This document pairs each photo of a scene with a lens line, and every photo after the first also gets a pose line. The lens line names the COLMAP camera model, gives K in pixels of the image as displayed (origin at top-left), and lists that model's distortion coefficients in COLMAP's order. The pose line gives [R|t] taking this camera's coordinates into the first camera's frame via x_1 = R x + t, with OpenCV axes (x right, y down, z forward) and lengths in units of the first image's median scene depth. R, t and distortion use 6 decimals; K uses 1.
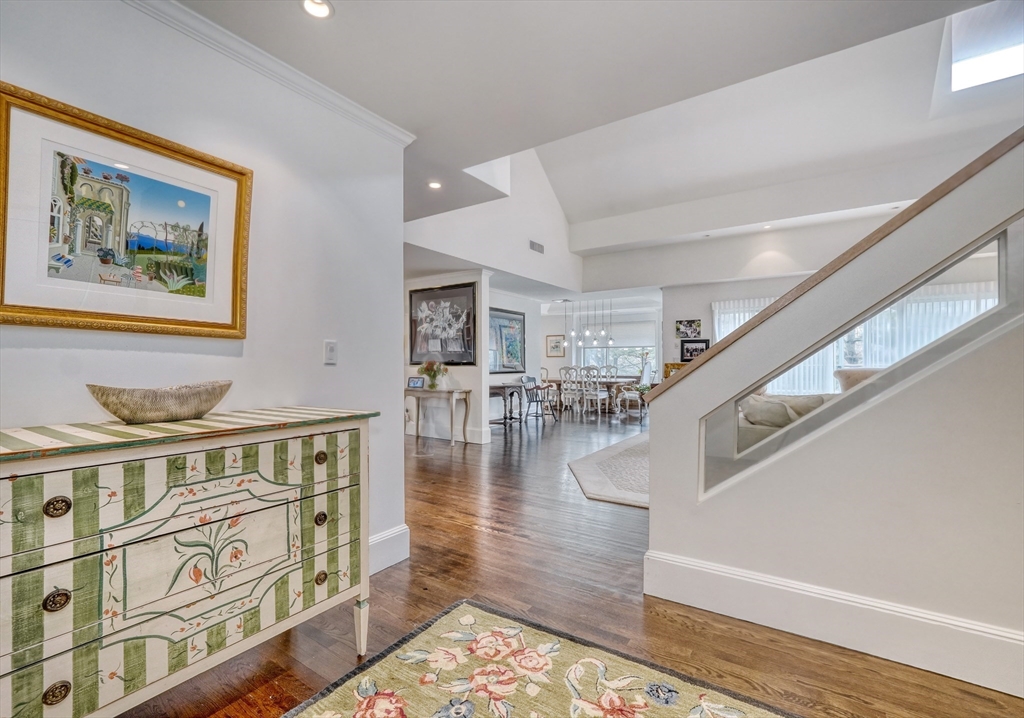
lens RADIAL K [[468.9, 0, 517.4], [0, 468.9, 354.6], [0, 0, 1]] dist [0.004384, 0.001500]
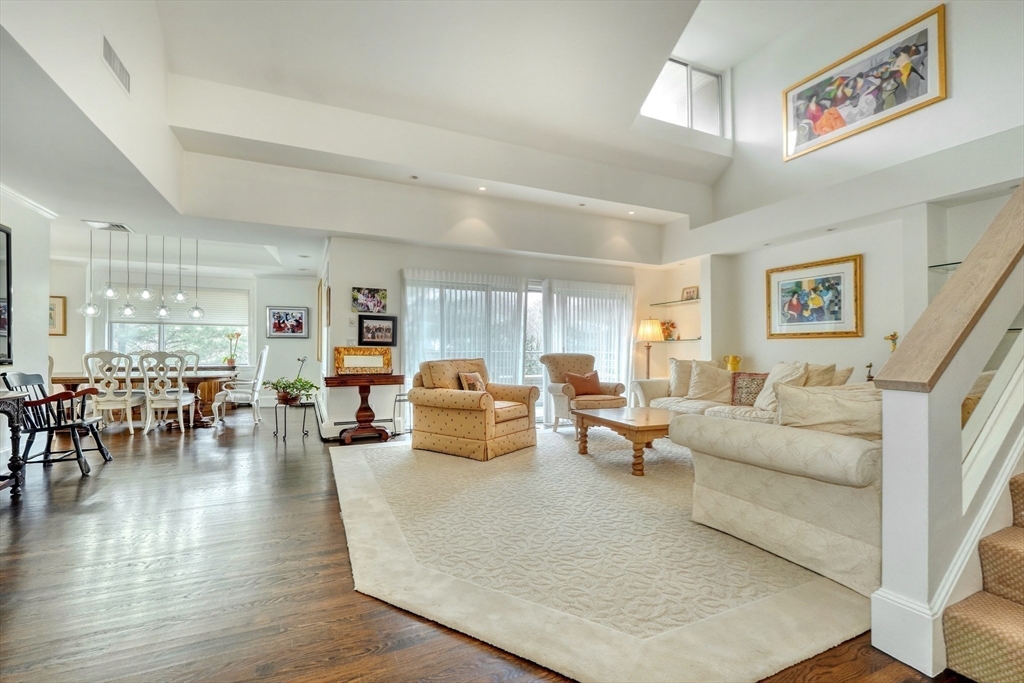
lens RADIAL K [[440.7, 0, 514.6], [0, 440.7, 342.2], [0, 0, 1]] dist [-0.014867, 0.006835]
pose [[0.528372, 0.023242, 0.848695, -0.095517], [-0.020702, 0.999681, -0.014488, 0.015600], [-0.848761, -0.009915, 0.528684, 0.436301]]
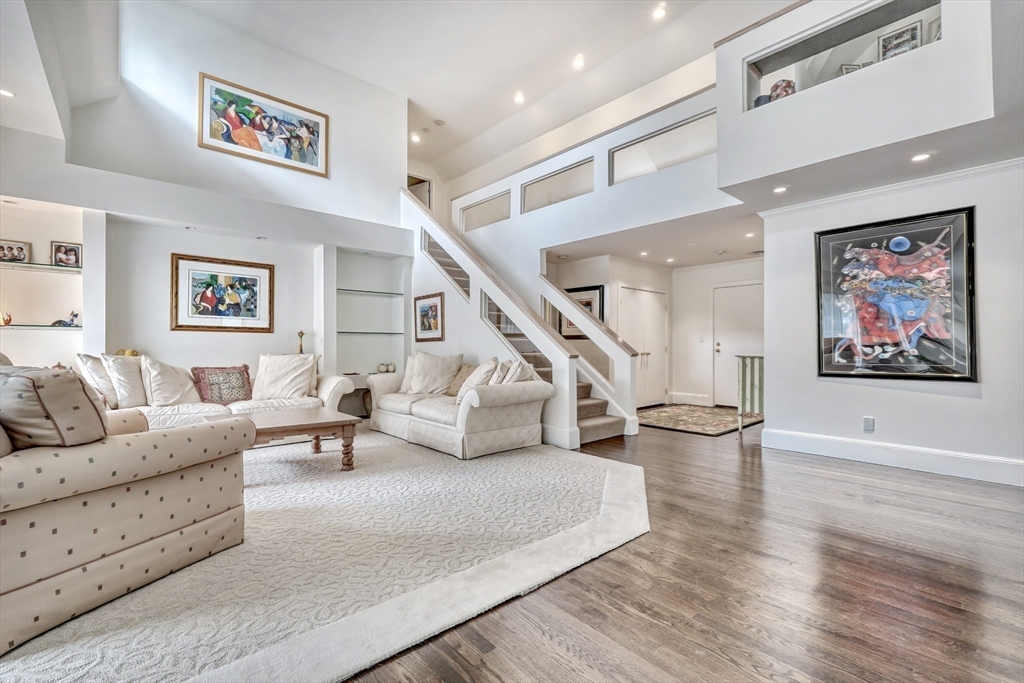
lens RADIAL K [[440.7, 0, 518.0], [0, 440.7, 341.6], [0, 0, 1]] dist [-0.014867, 0.006835]
pose [[-0.965517, 0.005184, 0.260289, 0.073262], [-0.002677, 0.999551, -0.029838, 0.025522], [-0.260327, -0.029506, -0.965070, 0.945654]]
